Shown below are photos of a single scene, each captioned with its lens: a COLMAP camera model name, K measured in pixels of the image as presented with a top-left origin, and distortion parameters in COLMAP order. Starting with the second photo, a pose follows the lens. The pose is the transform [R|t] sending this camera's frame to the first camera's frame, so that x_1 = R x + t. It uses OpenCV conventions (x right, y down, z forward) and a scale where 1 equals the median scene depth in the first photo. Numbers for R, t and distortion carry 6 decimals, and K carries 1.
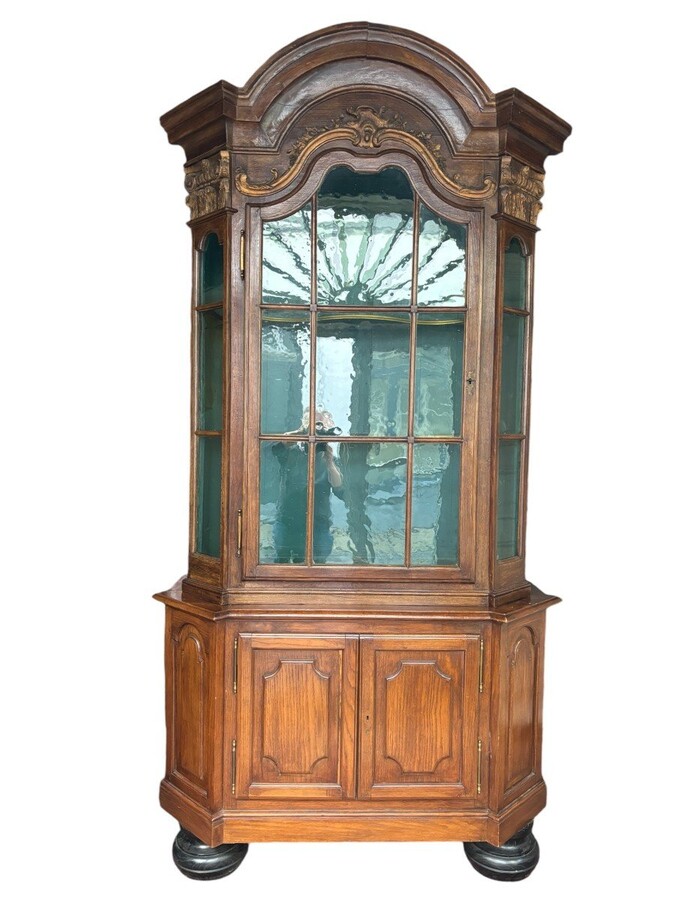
lens RADIAL K [[675.1, 0, 351.0], [0, 675.1, 451.8], [0, 0, 1]] dist [0.030149, -0.004195]
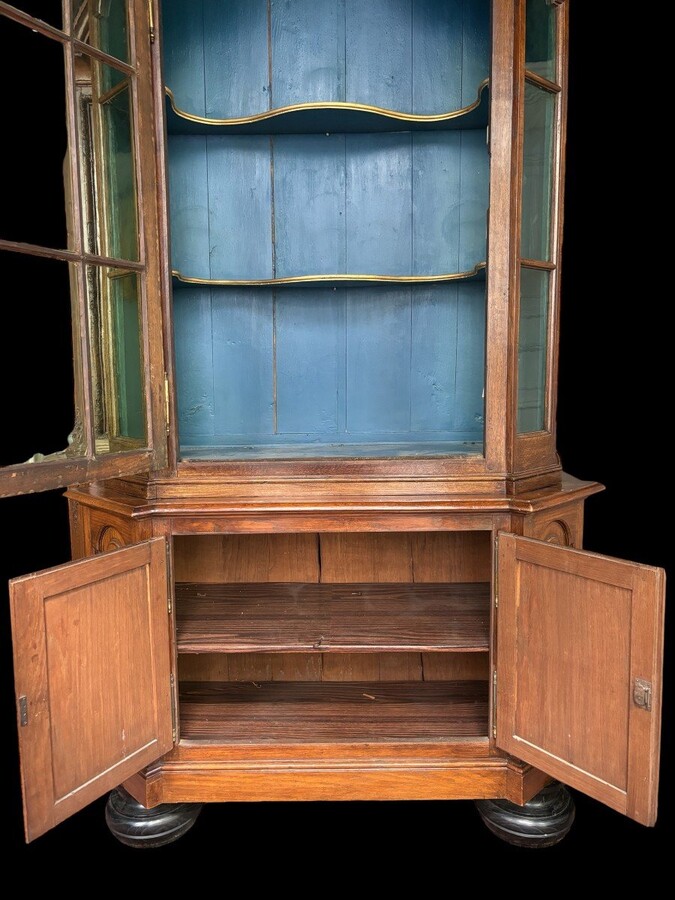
lens RADIAL K [[684.8, 0, 334.3], [0, 684.8, 446.4], [0, 0, 1]] dist [0.048676, -0.045756]
pose [[0.999046, -0.024648, -0.036049, 0.045212], [0.027257, 0.996903, 0.073764, 0.119173], [0.034119, -0.074676, 0.996624, 0.256317]]
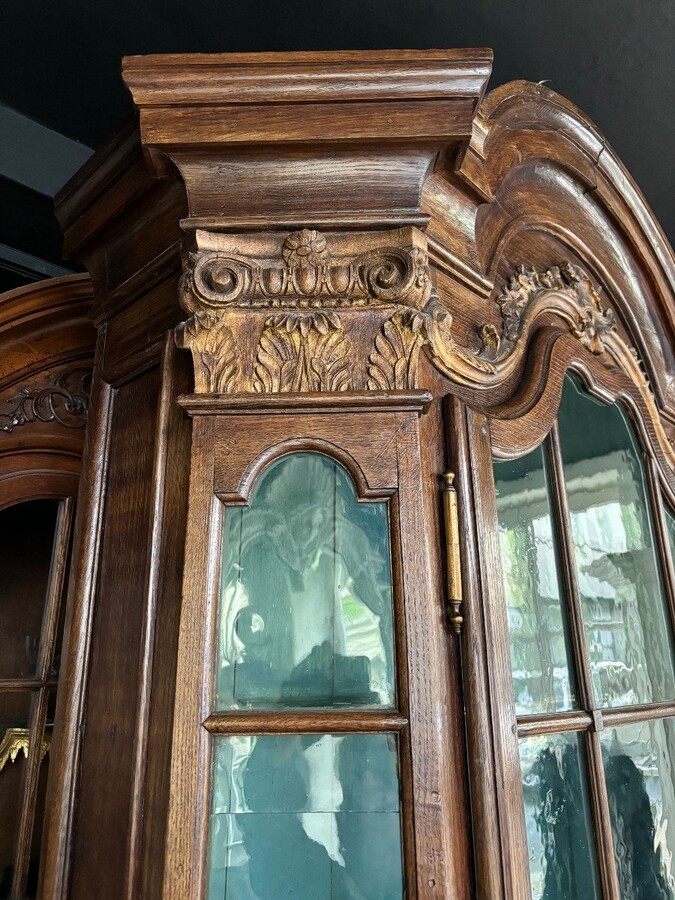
lens RADIAL K [[678.8, 0, 334.2], [0, 678.8, 449.0], [0, 0, 1]] dist [0.039019, -0.045647]
pose [[0.717886, 0.191756, 0.669230, -0.406747], [0.050036, 0.944618, -0.324336, -0.238475], [-0.694360, 0.266322, 0.668533, 0.826170]]
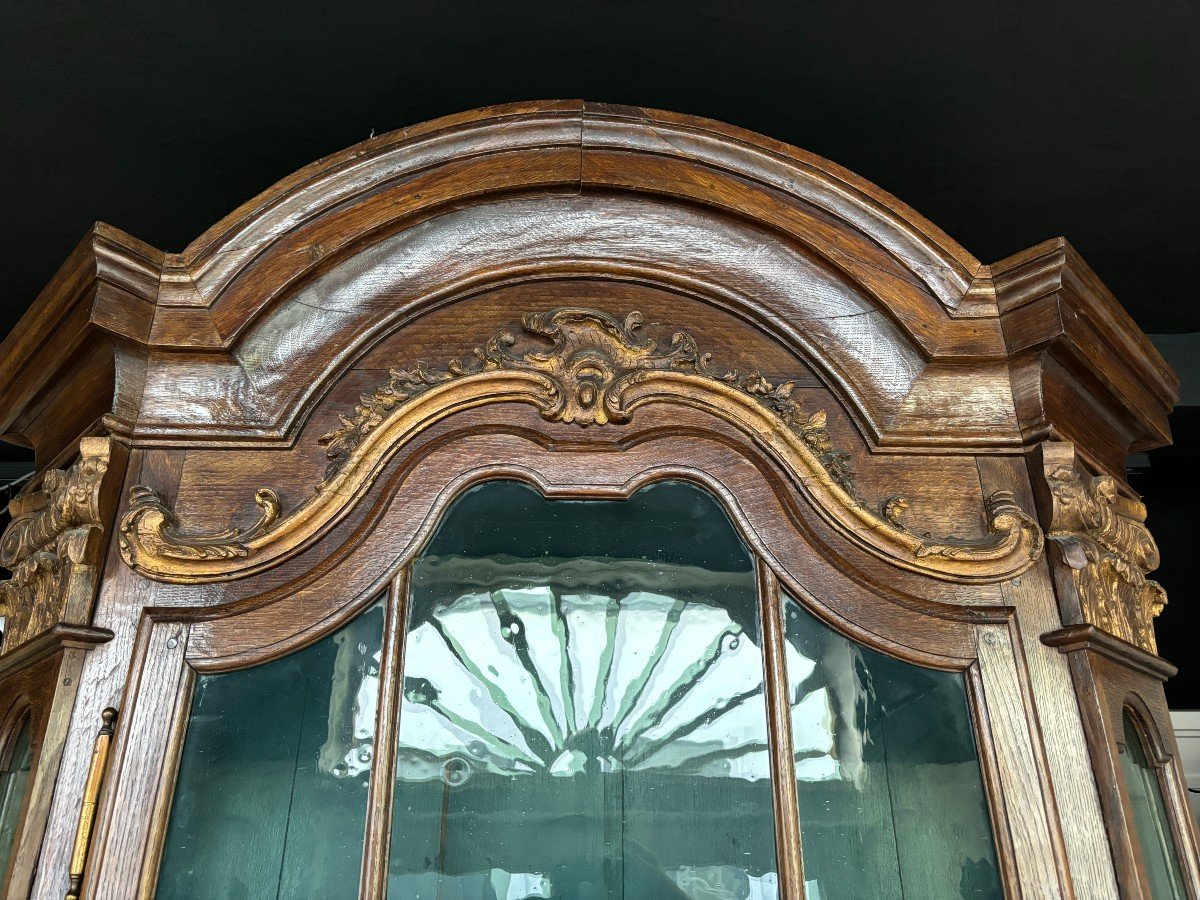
lens RADIAL K [[905.1, 0, 600.0], [0, 905.1, 450.0], [0, 0, 1]] dist [0.039019, -0.045647]
pose [[0.999814, -0.014733, 0.012479, 0.024113], [0.018788, 0.891280, -0.453064, -0.253503], [-0.004447, 0.453214, 0.891391, 0.643460]]
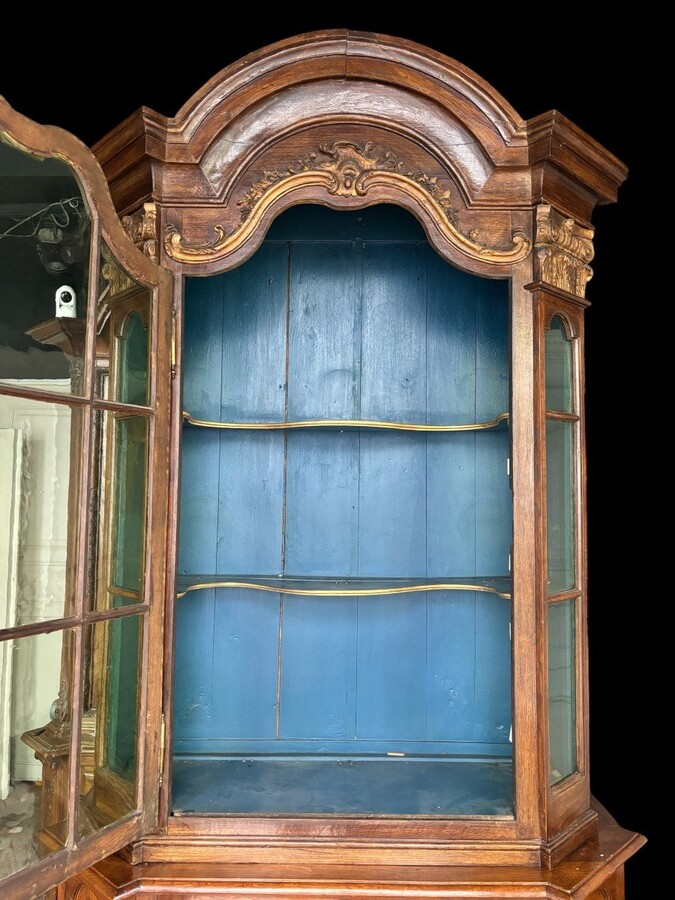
lens RADIAL K [[678.8, 0, 334.2], [0, 678.8, 449.0], [0, 0, 1]] dist [0.039019, -0.045647]
pose [[0.999751, -0.007666, -0.020948, 0.022039], [0.005485, 0.994745, -0.102235, -0.107456], [0.021622, 0.102095, 0.994540, 0.307602]]
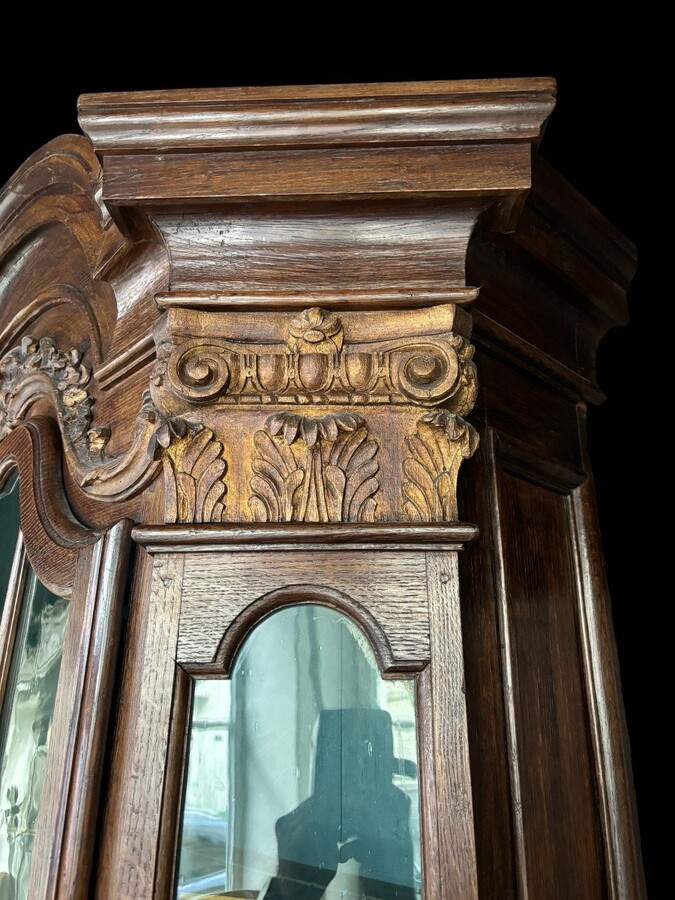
lens RADIAL K [[678.8, 0, 334.2], [0, 678.8, 449.0], [0, 0, 1]] dist [0.039019, -0.045647]
pose [[0.665591, -0.274870, -0.693855, 0.431158], [-0.033488, 0.917770, -0.395698, -0.289478], [0.745565, 0.286609, 0.601654, 0.906625]]
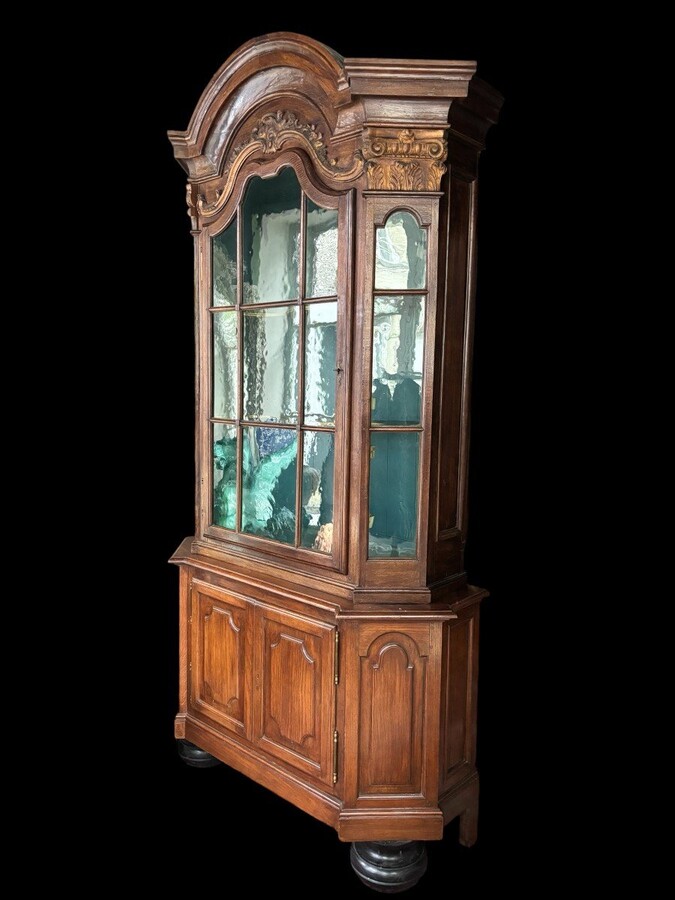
lens RADIAL K [[677.6, 0, 346.6], [0, 677.6, 440.7], [0, 0, 1]] dist [0.043224, -0.043401]
pose [[0.728027, 0.056703, -0.683199, 0.871509], [-0.031008, 0.998277, 0.049811, -0.052251], [0.684847, -0.015079, 0.728531, 0.290459]]
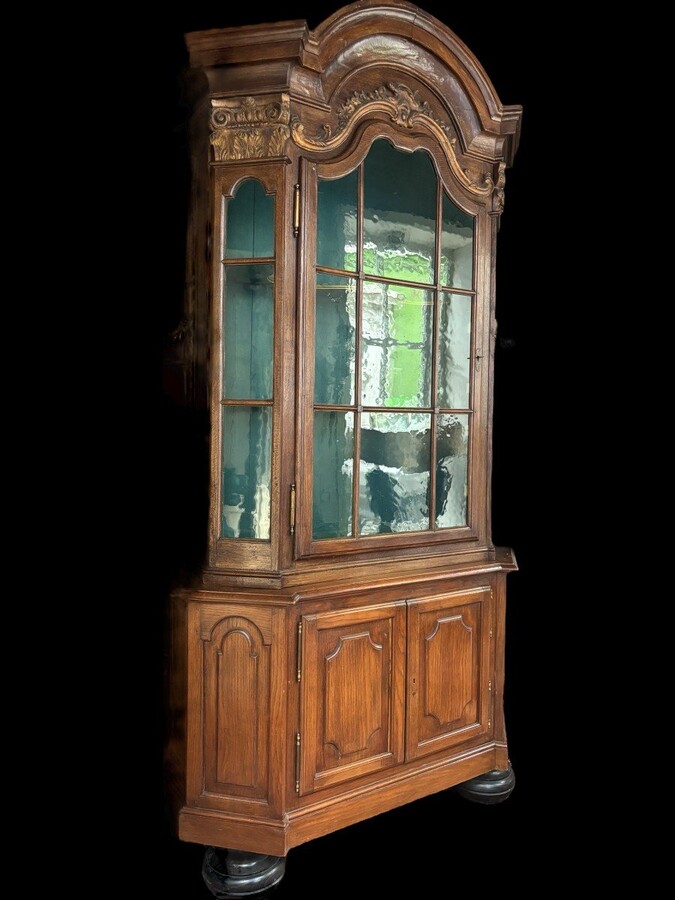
lens RADIAL K [[670.8, 0, 340.2], [0, 670.8, 441.7], [0, 0, 1]] dist [0.053306, -0.049774]
pose [[0.849682, -0.014854, 0.527086, -0.605463], [0.018384, 0.999830, -0.001460, 0.029884], [-0.526974, 0.010931, 0.849811, 0.183181]]
